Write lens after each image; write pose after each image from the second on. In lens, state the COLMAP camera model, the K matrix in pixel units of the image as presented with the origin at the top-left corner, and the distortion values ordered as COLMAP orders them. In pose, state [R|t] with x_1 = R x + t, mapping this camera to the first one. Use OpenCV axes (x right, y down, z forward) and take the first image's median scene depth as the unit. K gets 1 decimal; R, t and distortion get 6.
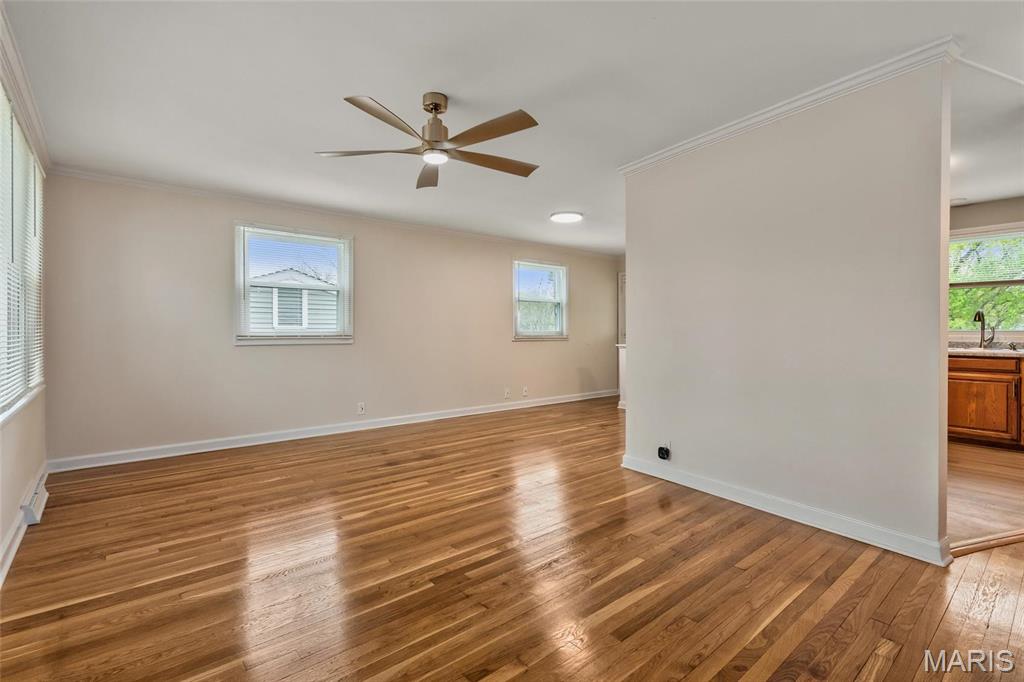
lens RADIAL K [[475.0, 0, 511.8], [0, 475.0, 337.3], [0, 0, 1]] dist [0.000558, 0.000377]
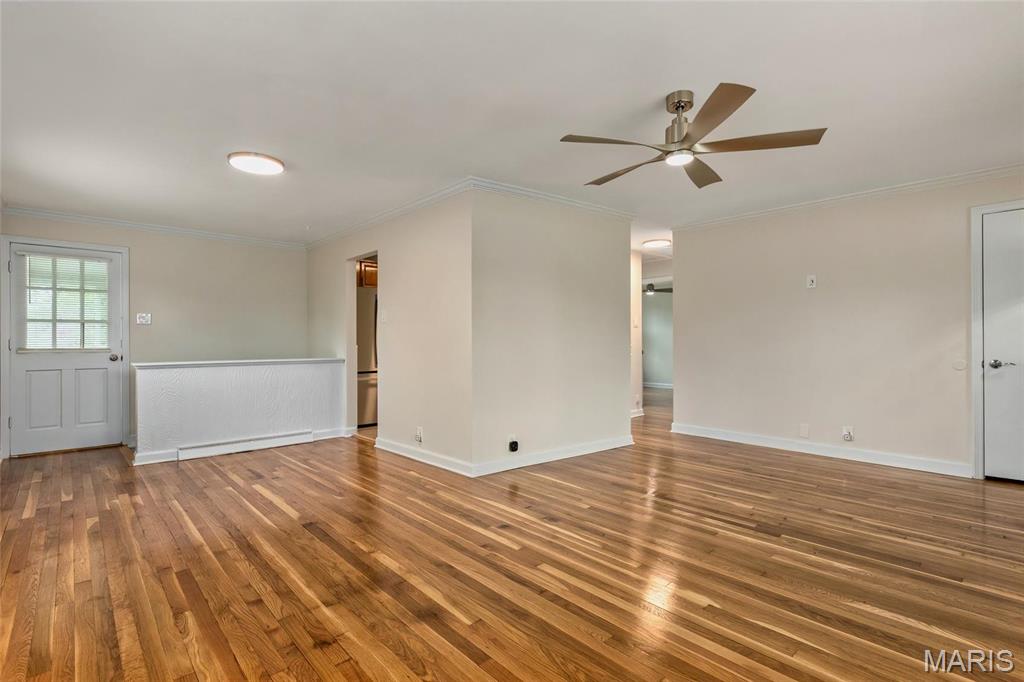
lens RADIAL K [[471.0, 0, 513.9], [0, 471.0, 345.3], [0, 0, 1]] dist [-0.000141, -0.000038]
pose [[-0.058402, -0.000186, 0.998293, -0.828955], [0.015426, 0.999880, 0.001088, -0.003429], [-0.998174, 0.015464, -0.058392, 1.063932]]
